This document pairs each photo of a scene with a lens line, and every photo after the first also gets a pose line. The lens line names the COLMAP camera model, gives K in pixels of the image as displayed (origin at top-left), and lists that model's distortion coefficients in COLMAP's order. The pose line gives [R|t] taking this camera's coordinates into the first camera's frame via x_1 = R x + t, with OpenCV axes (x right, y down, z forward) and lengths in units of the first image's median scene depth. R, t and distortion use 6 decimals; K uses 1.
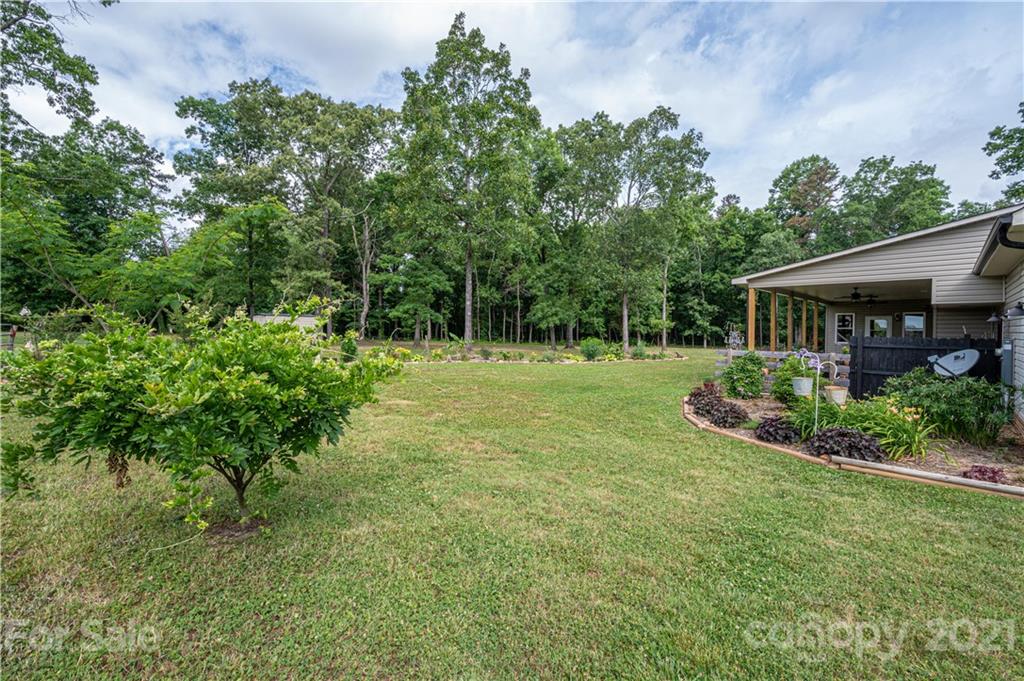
lens RADIAL K [[430.2, 0, 519.6], [0, 430.2, 334.8], [0, 0, 1]] dist [-0.002213, -0.000151]
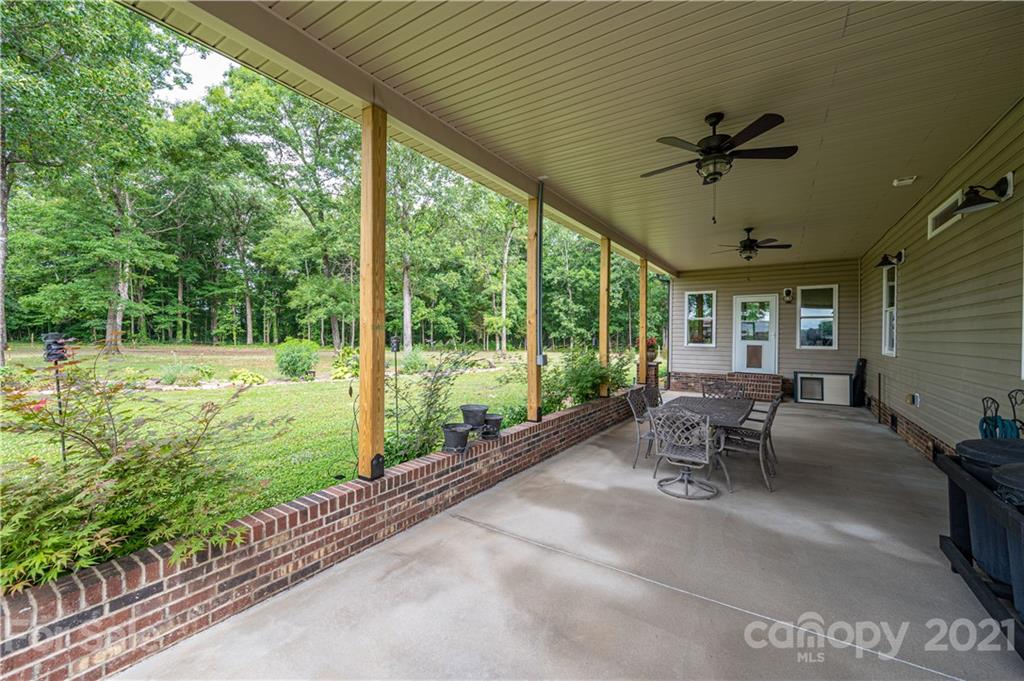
lens RADIAL K [[405.0, 0, 515.0], [0, 405.0, 337.2], [0, 0, 1]] dist [0.001851, -0.000339]
pose [[0.980225, 0.000268, 0.197887, 0.149933], [0.000879, 0.999983, -0.005709, 0.004064], [-0.197885, 0.005770, 0.980208, 0.193089]]
